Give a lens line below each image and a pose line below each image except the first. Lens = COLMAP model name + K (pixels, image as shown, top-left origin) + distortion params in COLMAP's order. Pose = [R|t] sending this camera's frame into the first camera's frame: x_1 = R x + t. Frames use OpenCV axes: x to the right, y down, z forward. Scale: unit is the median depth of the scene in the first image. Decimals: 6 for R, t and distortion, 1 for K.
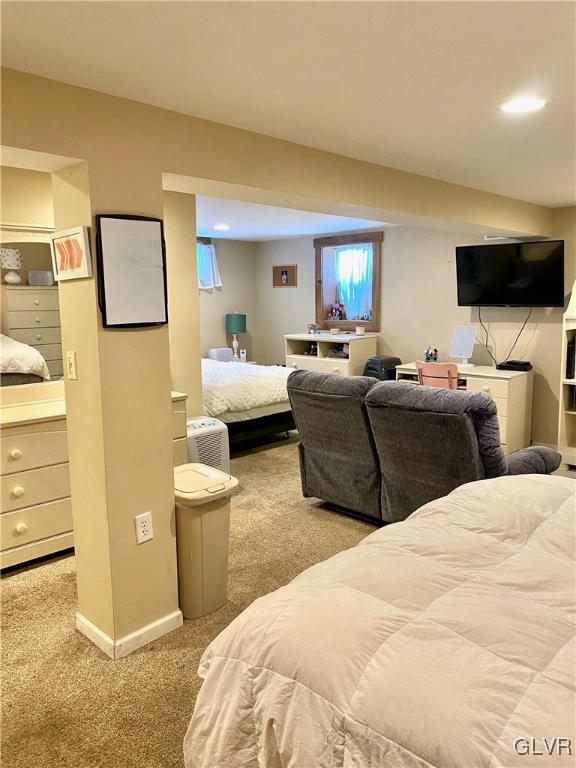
lens RADIAL K [[587.9, 0, 288.0], [0, 587.9, 384.0], [0, 0, 1]] dist [0.148345, -0.001295]
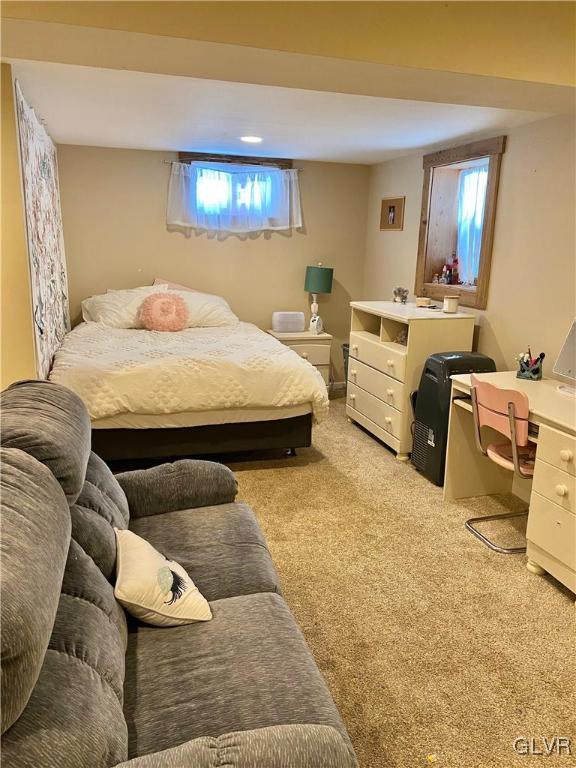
lens RADIAL K [[594.7, 0, 288.0], [0, 594.7, 384.0], [0, 0, 1]] dist [0.026412, -0.007914]
pose [[0.864312, 0.149055, -0.480361, 0.264840], [-0.106108, 0.987620, 0.115537, -0.058682], [0.491636, -0.048890, 0.869428, 0.352003]]
